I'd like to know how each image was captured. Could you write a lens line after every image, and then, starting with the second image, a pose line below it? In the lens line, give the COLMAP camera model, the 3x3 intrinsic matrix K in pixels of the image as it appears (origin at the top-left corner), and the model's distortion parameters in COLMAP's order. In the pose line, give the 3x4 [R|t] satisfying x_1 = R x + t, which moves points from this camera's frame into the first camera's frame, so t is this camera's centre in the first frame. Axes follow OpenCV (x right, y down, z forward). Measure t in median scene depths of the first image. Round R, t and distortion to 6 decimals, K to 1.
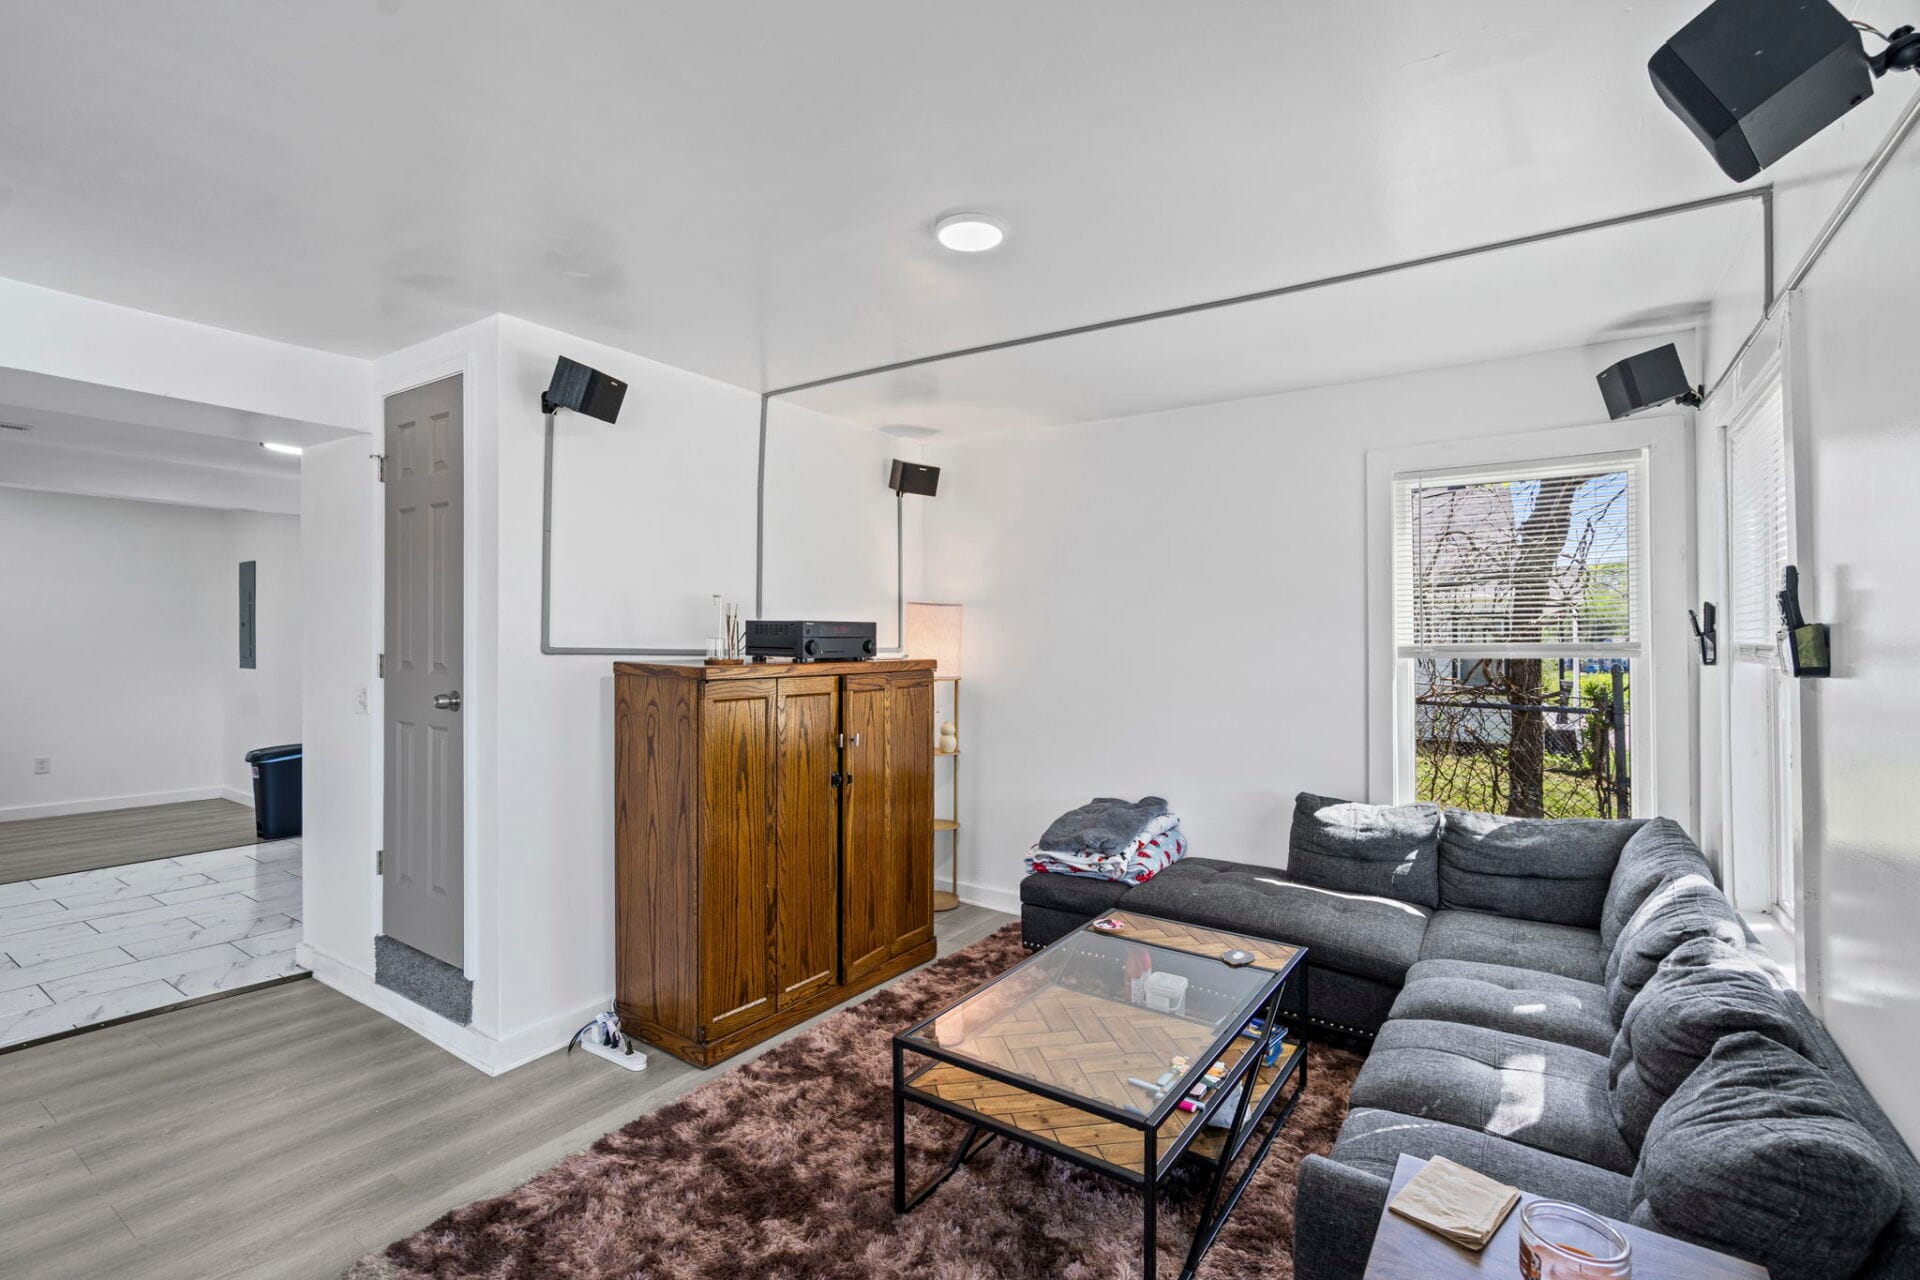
lens RADIAL K [[855.2, 0, 920.8], [0, 855.2, 661.9], [0, 0, 1]] dist [-0.001089, -0.000286]
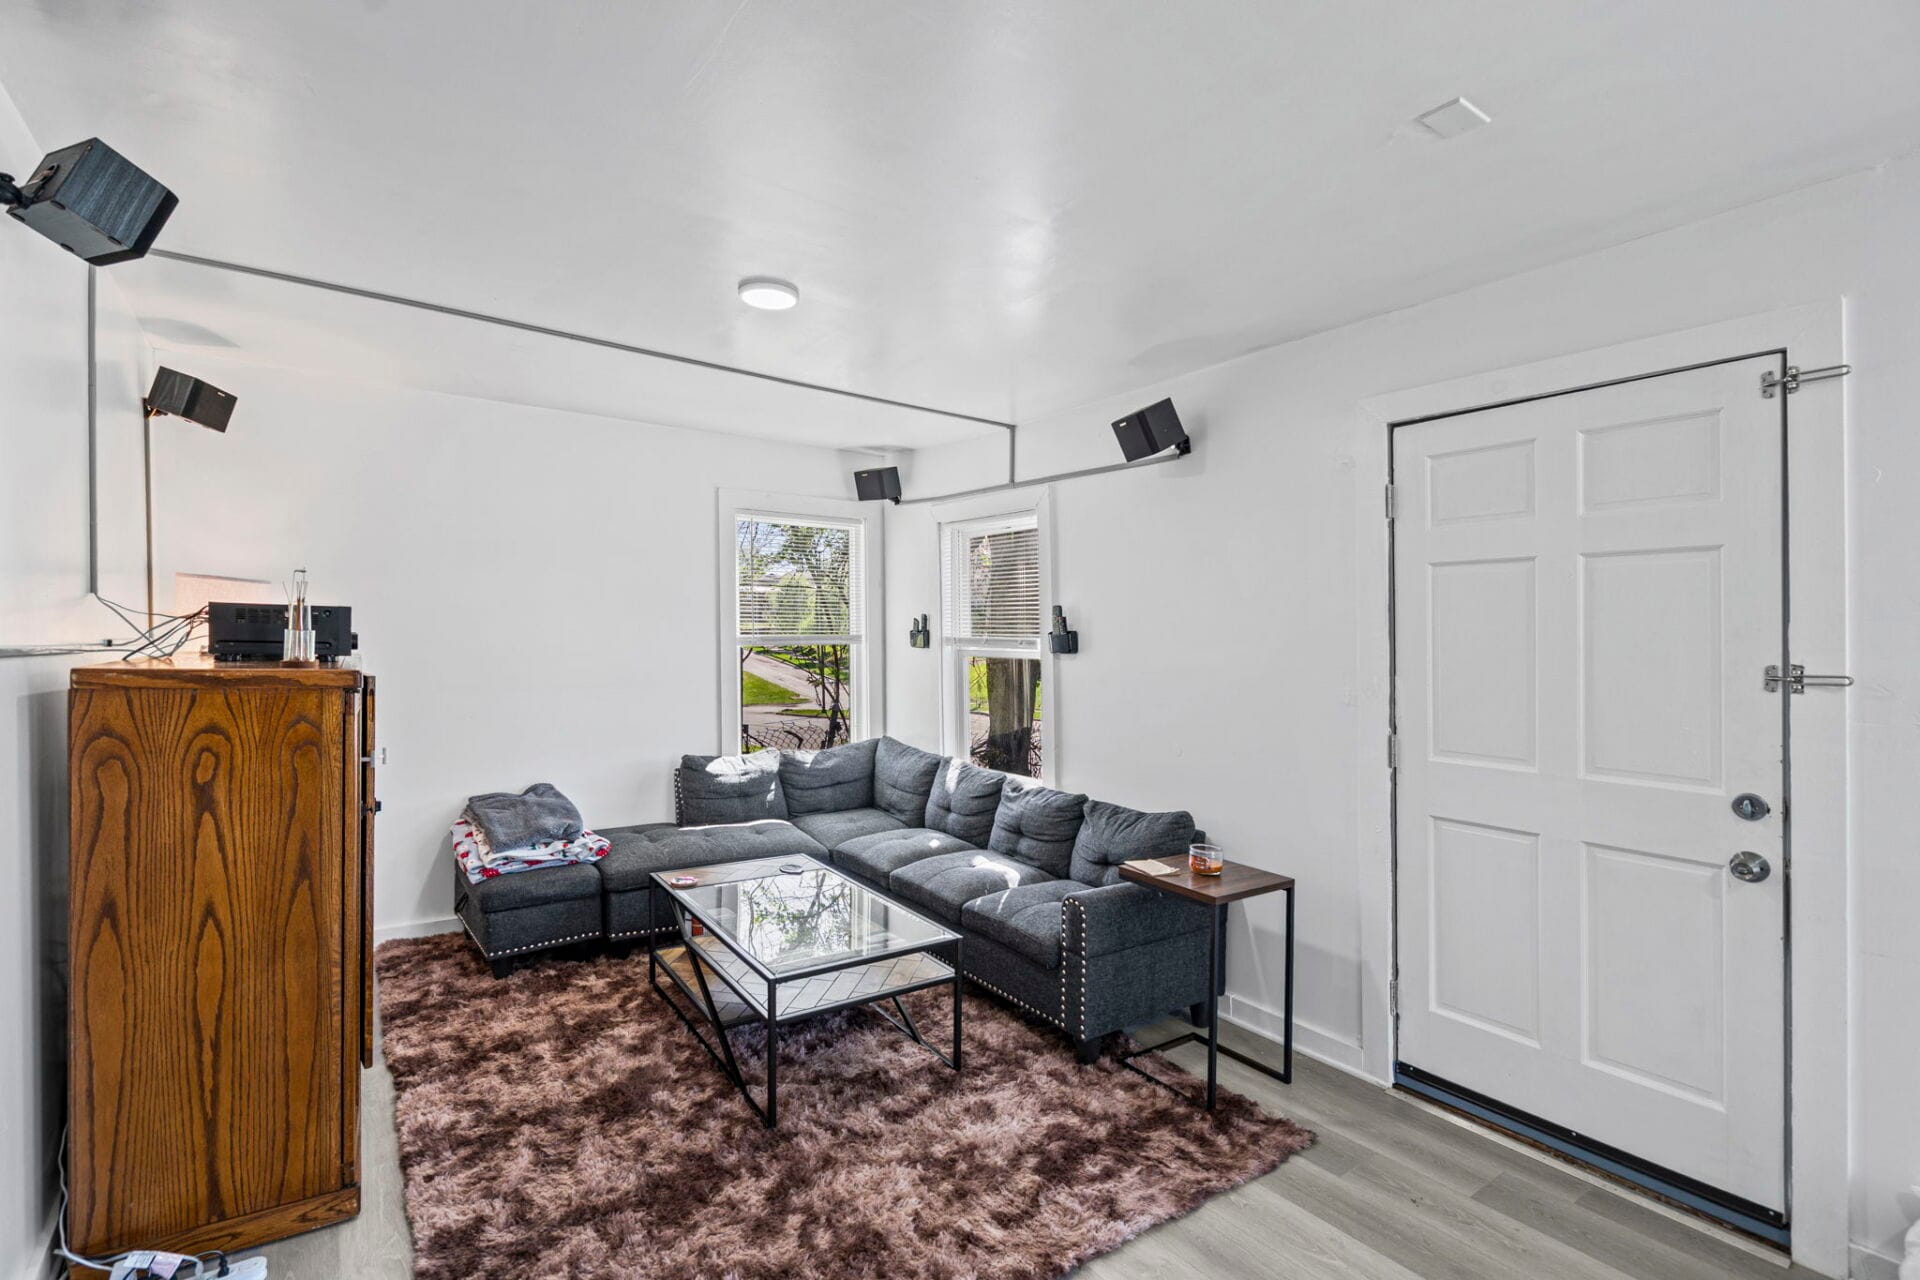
lens RADIAL K [[916.7, 0, 907.3], [0, 916.7, 642.5], [0, 0, 1]] dist [0.000225, 0.000238]
pose [[0.355207, -0.007718, 0.934756, -0.773267], [0.005199, 0.999967, 0.006280, -0.019334], [-0.934773, 0.002629, 0.355235, 0.259966]]
